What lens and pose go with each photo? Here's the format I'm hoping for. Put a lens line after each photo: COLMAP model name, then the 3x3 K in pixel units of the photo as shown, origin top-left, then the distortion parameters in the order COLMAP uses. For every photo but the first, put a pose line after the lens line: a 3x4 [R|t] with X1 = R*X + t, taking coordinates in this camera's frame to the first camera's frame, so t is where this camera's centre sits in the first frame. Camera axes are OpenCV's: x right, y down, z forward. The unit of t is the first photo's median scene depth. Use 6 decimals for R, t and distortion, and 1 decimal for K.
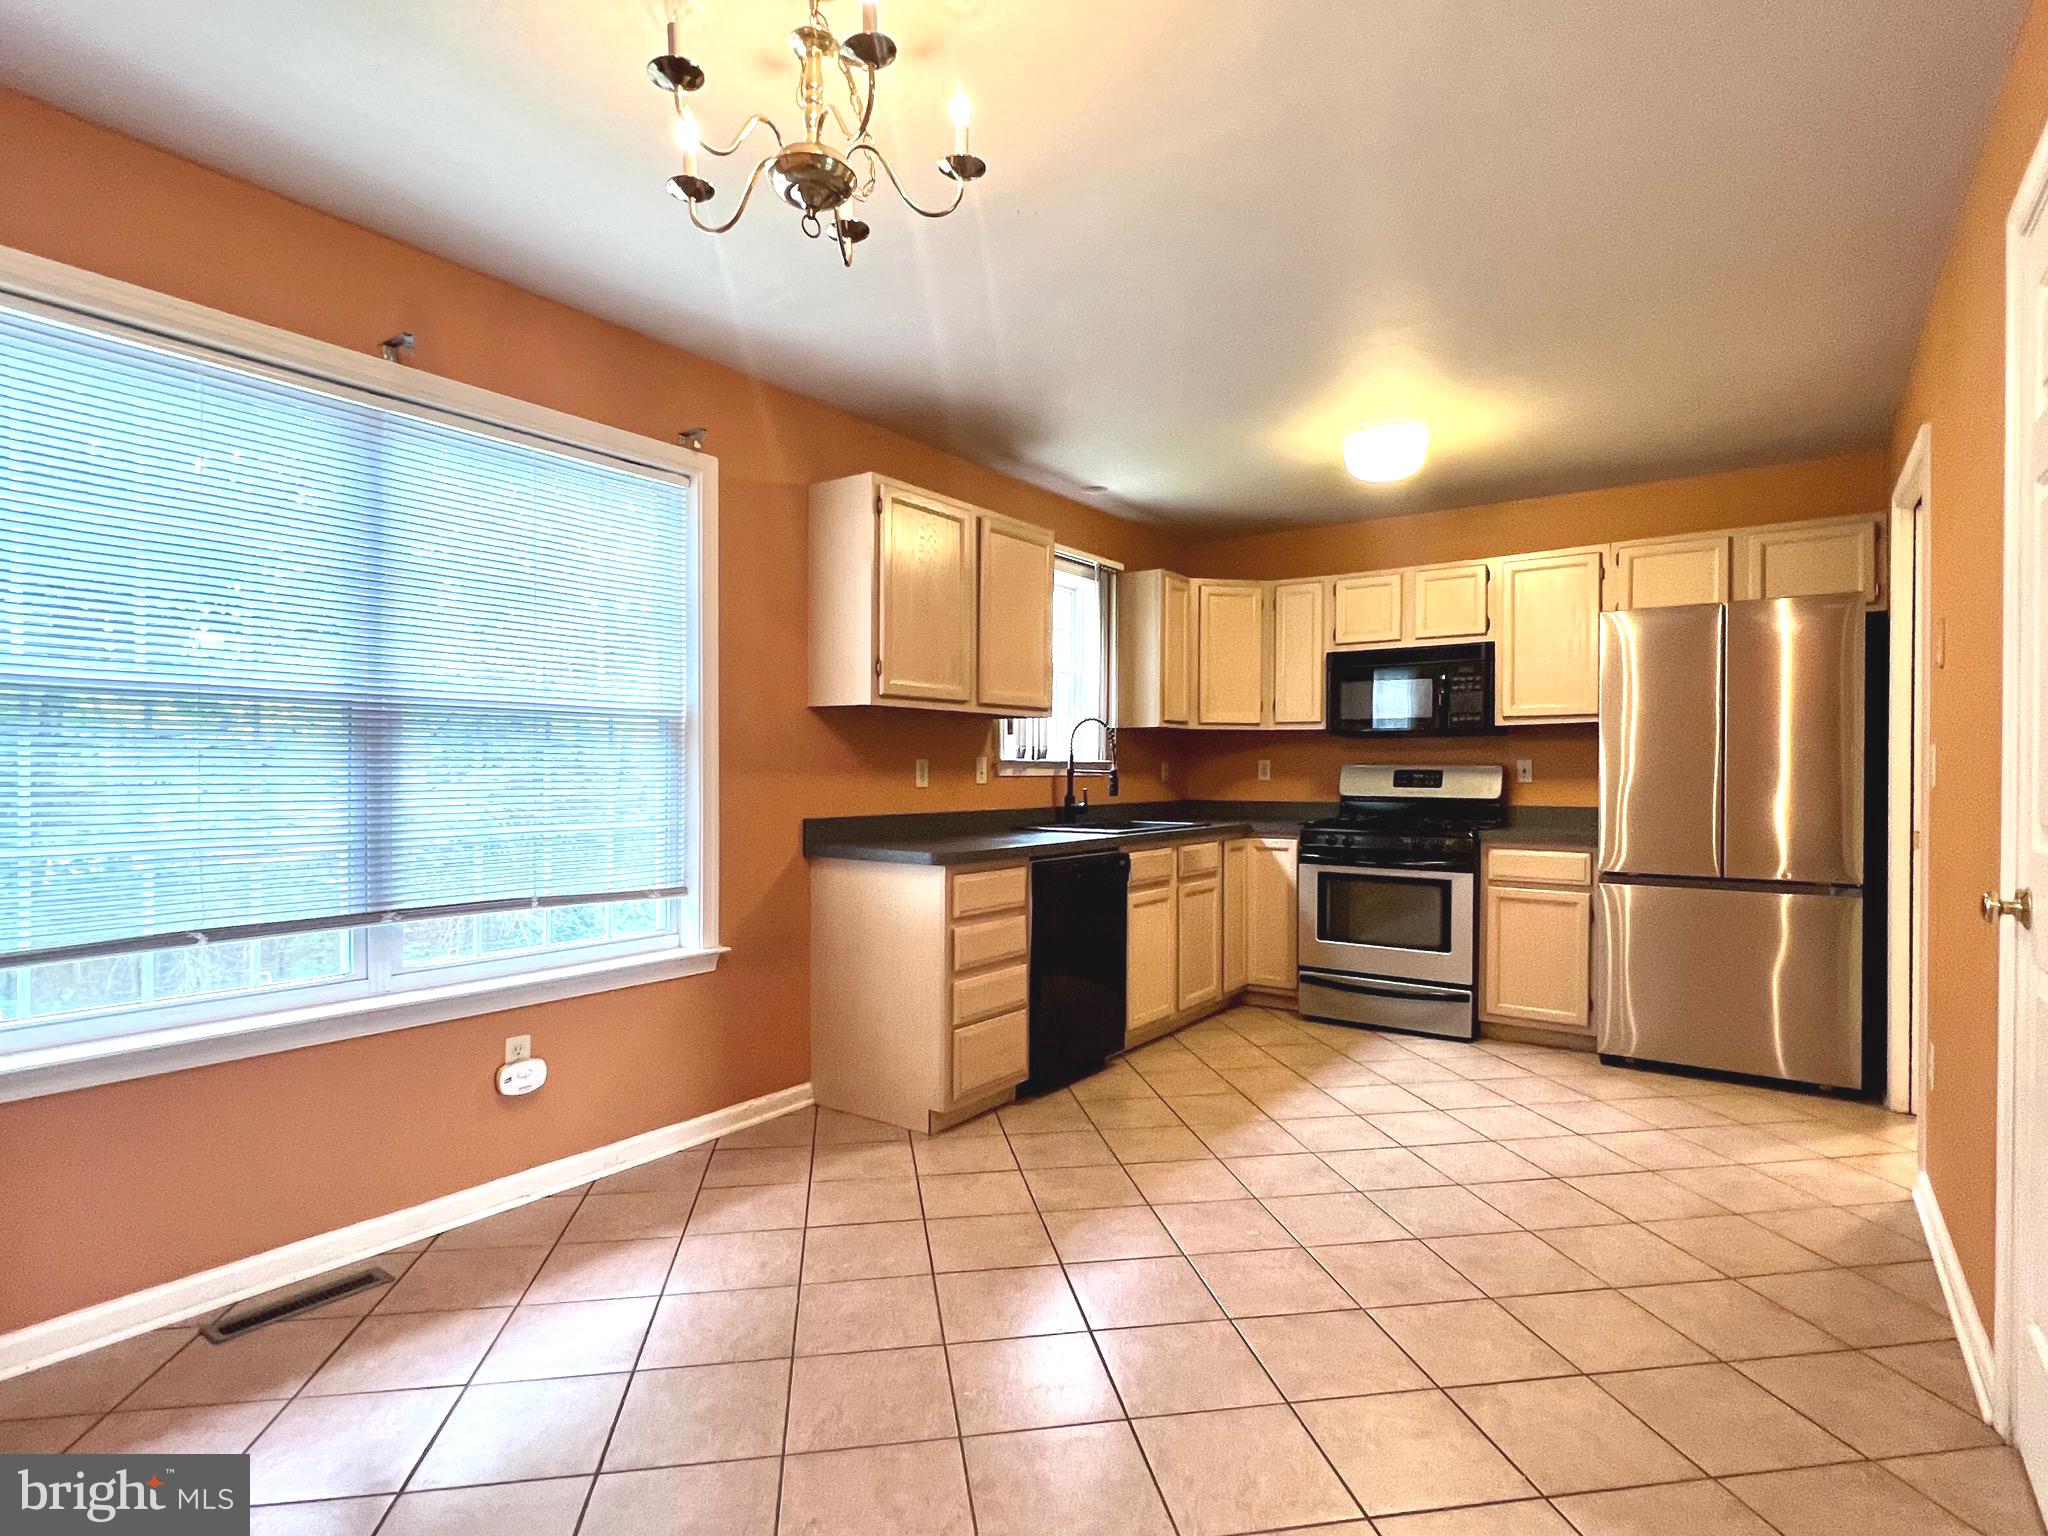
lens RADIAL K [[1098.3, 0, 1004.3], [0, 1098.3, 778.4], [0, 0, 1]] dist [-0.007099, -0.002029]
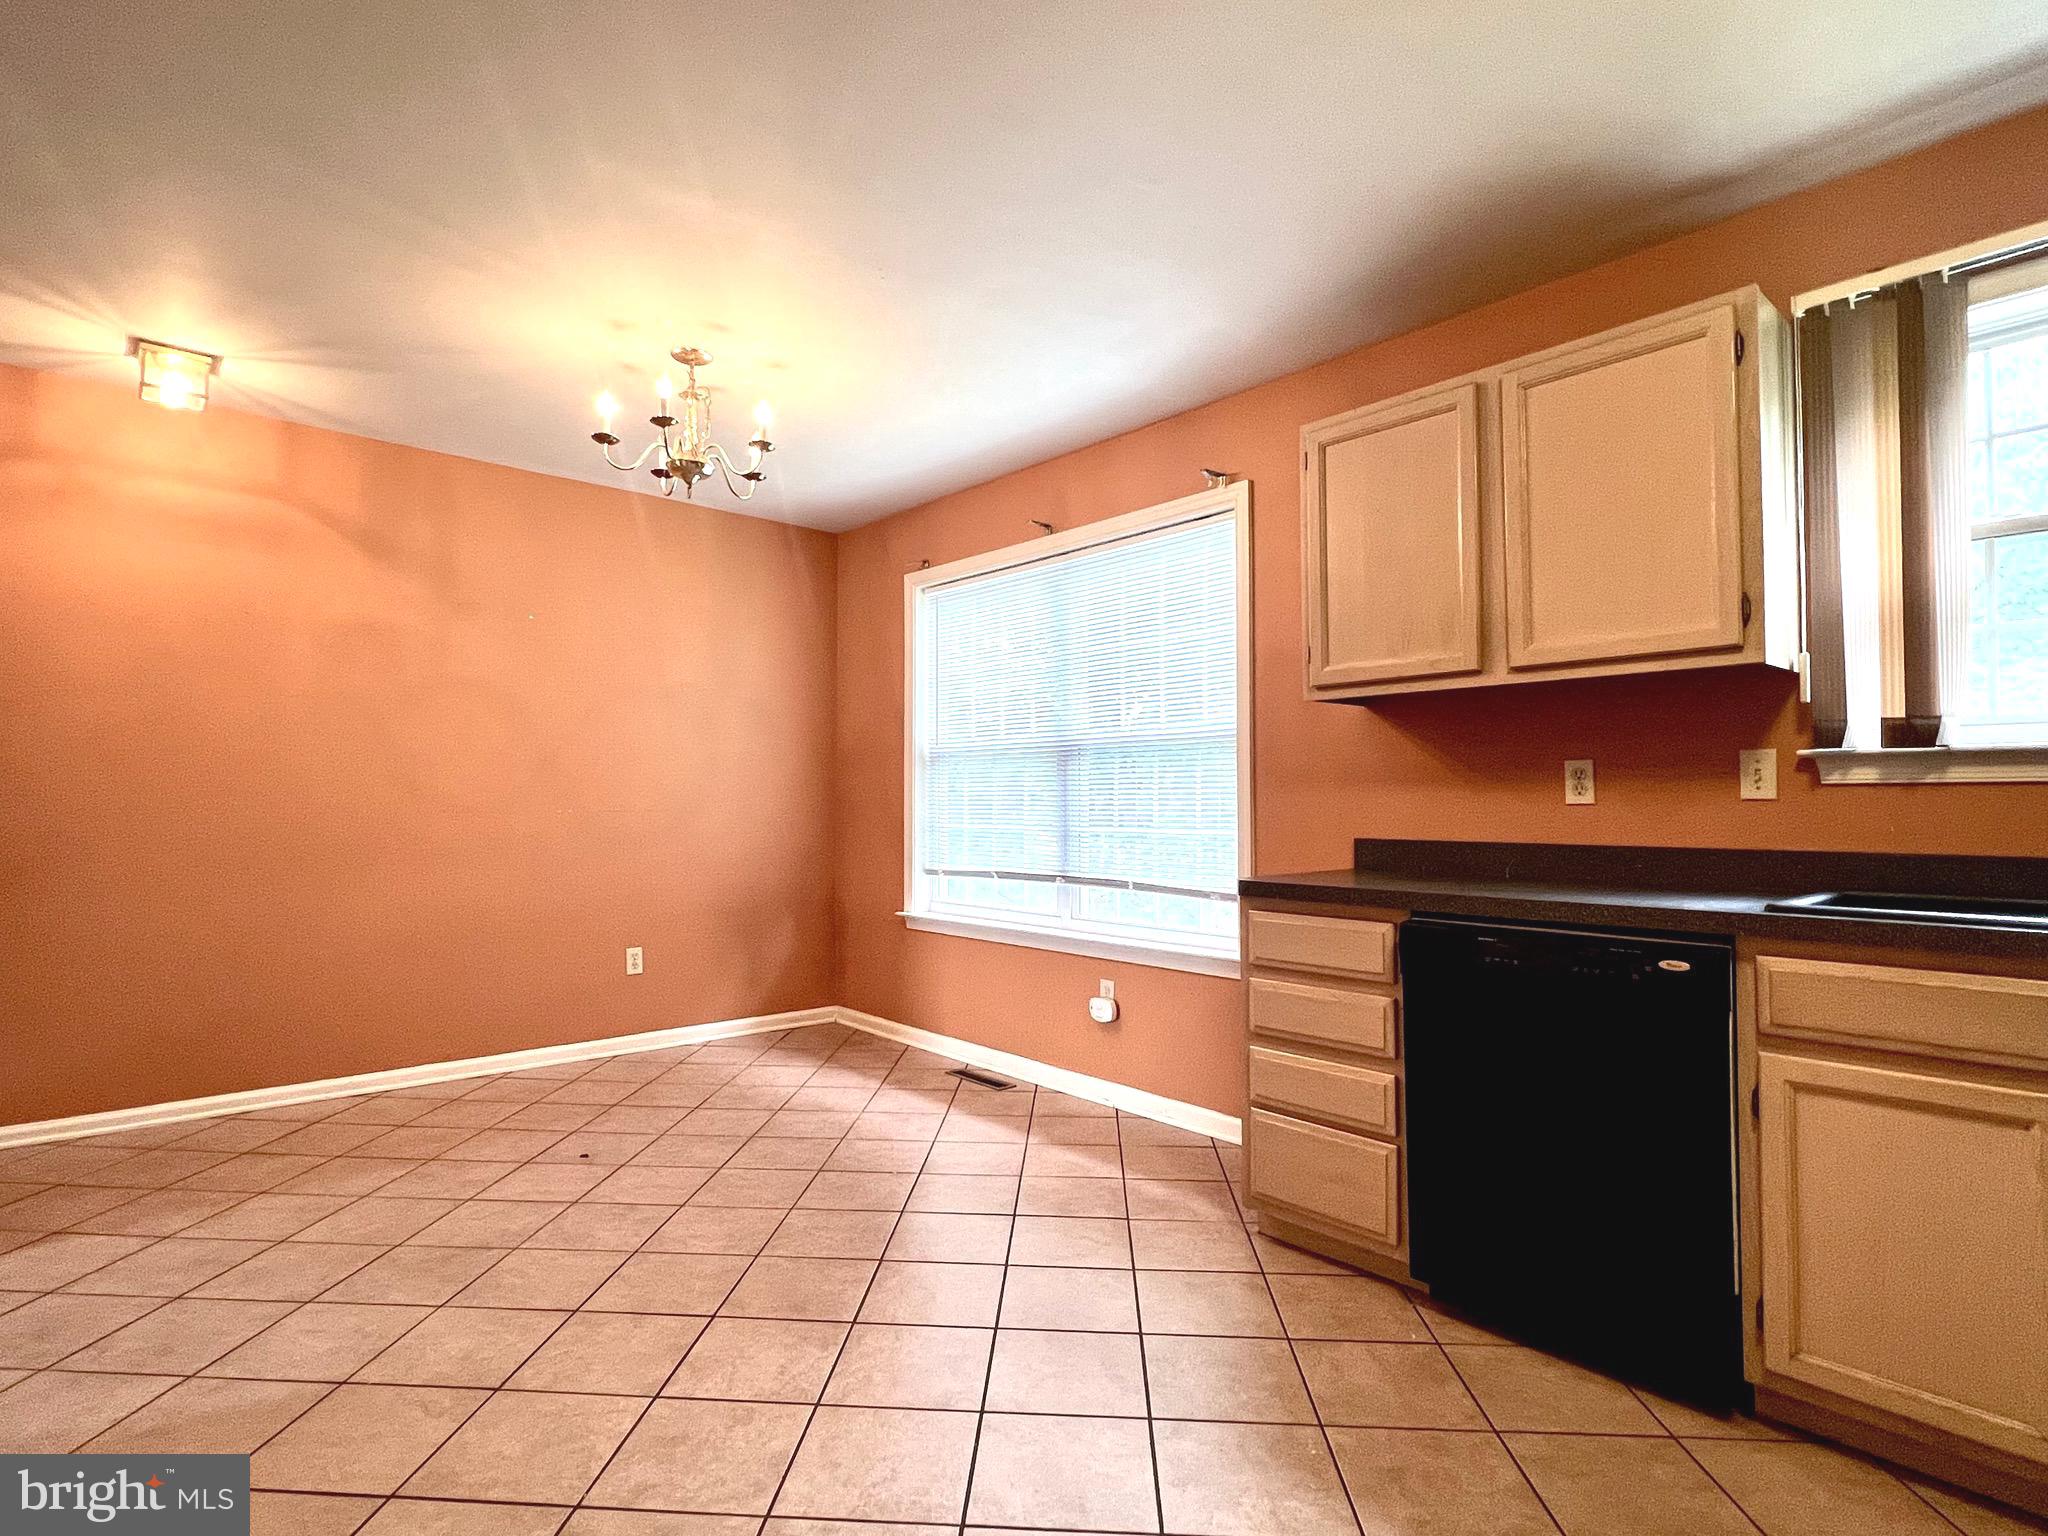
lens RADIAL K [[1098.3, 0, 1032.8], [0, 1098.3, 775.8], [0, 0, 1]] dist [-0.007099, -0.002029]
pose [[-0.248683, -0.028501, -0.968165, 0.583021], [-0.008228, 0.999593, -0.027313, 0.011316], [0.968550, 0.001174, -0.248817, 0.796421]]
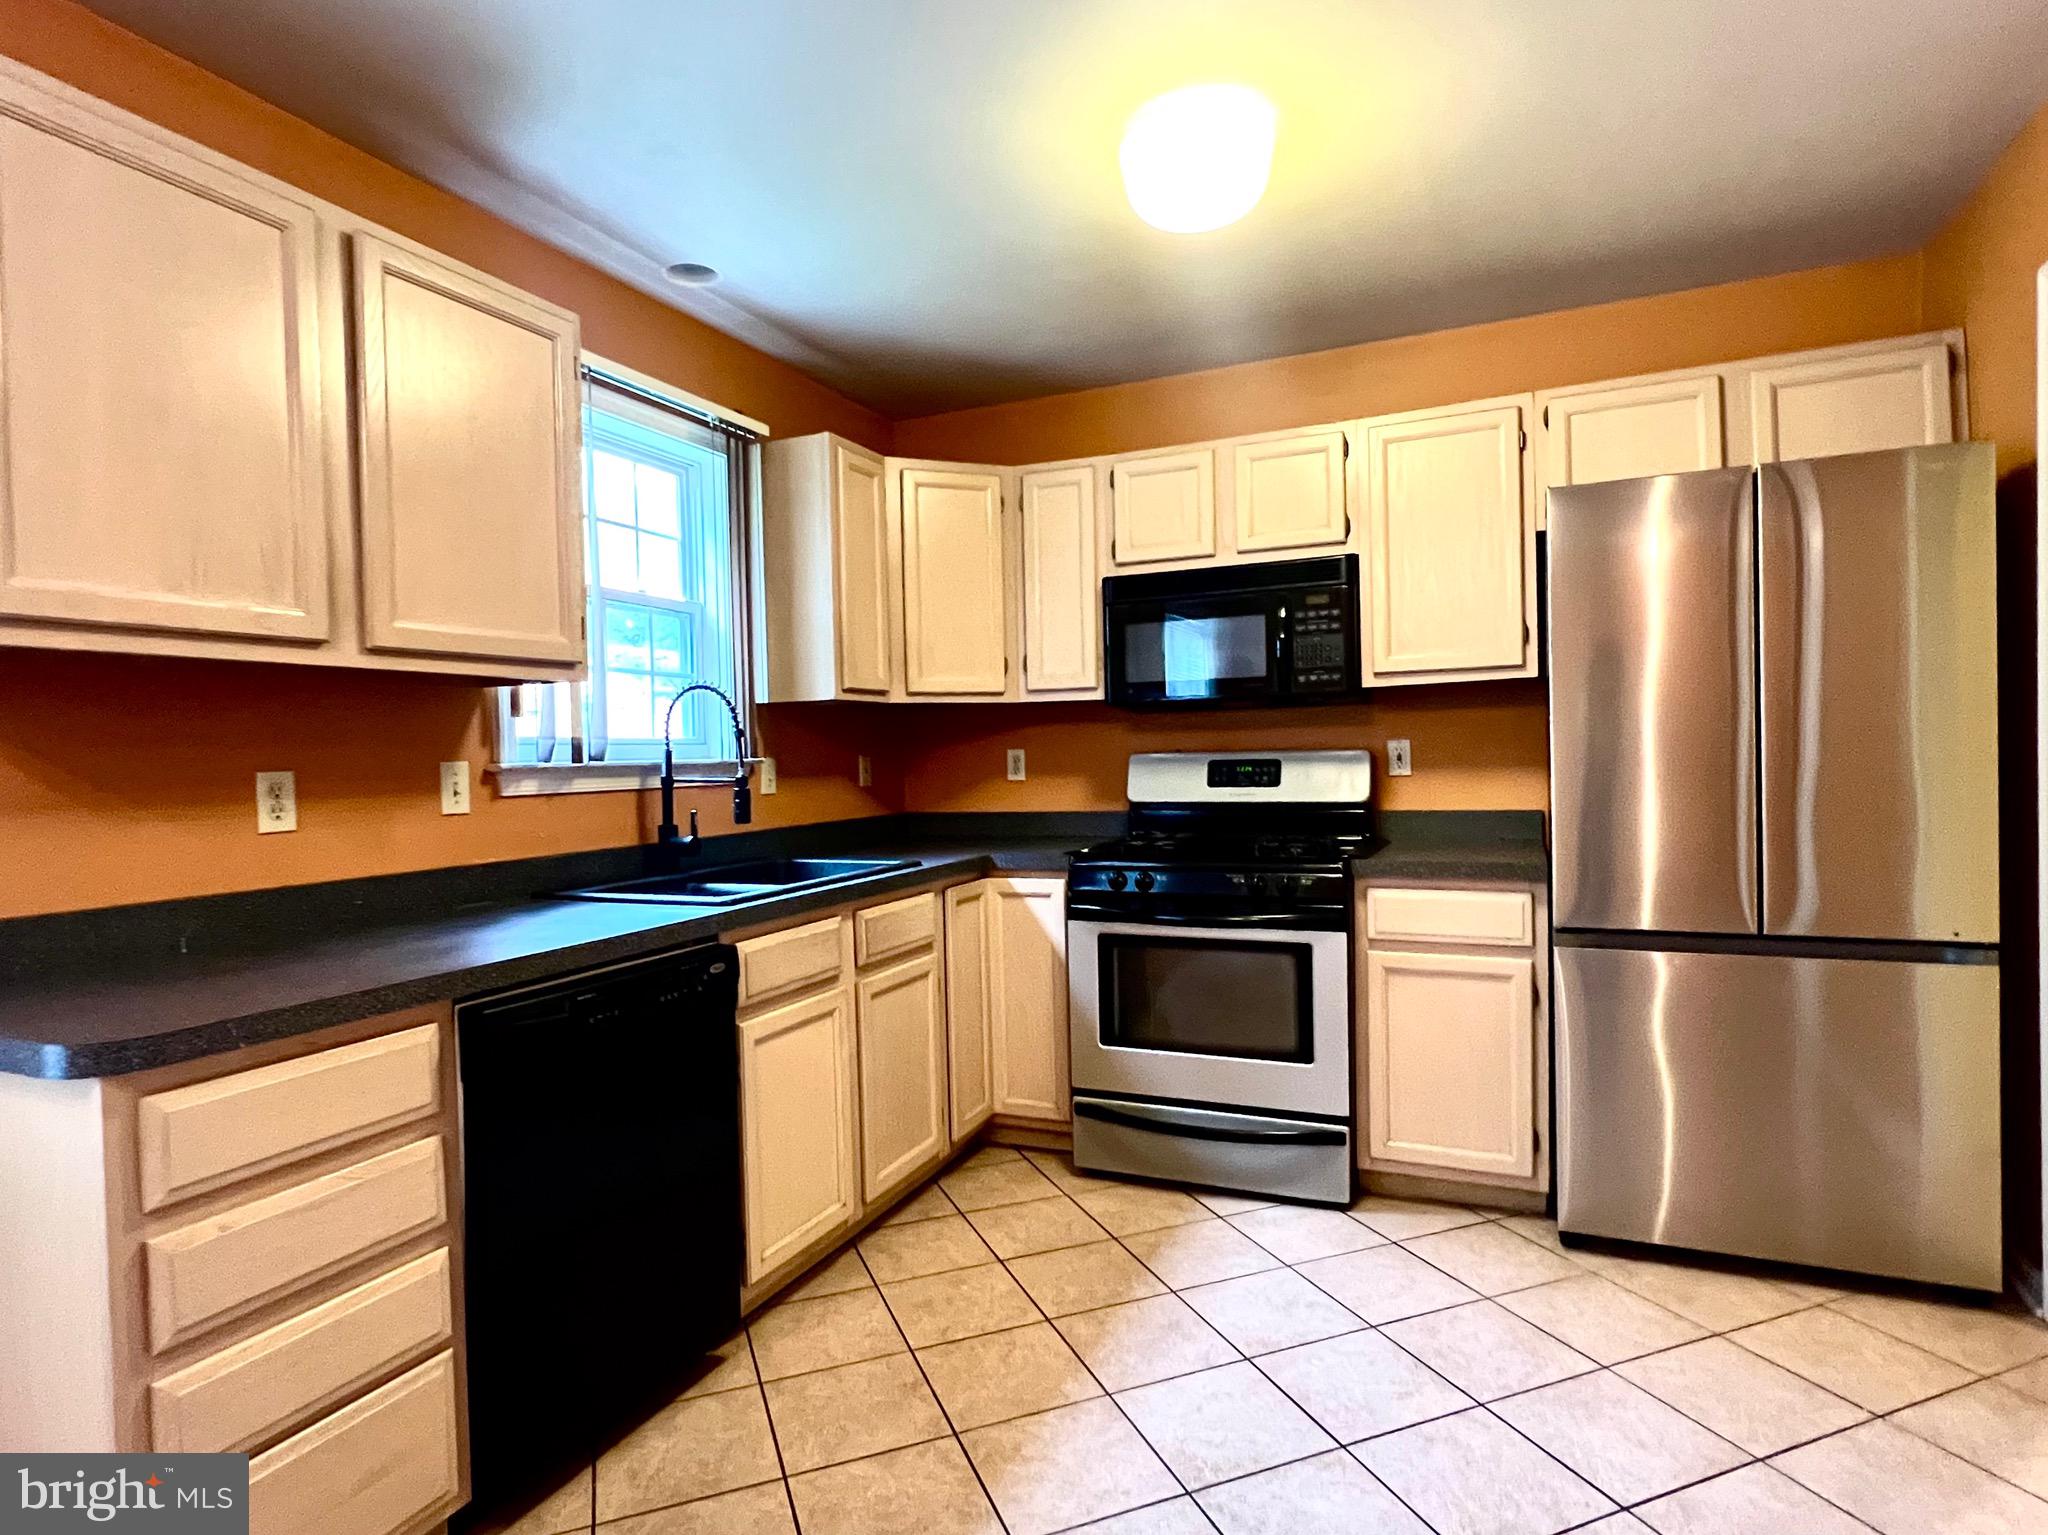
lens RADIAL K [[1098.3, 0, 1027.4], [0, 1098.3, 773.8], [0, 0, 1]] dist [-0.007099, -0.002029]
pose [[0.977180, -0.030133, 0.210262, 0.131582], [0.028187, 0.999528, 0.012247, -0.012327], [-0.210532, -0.006041, 0.977568, 0.446153]]
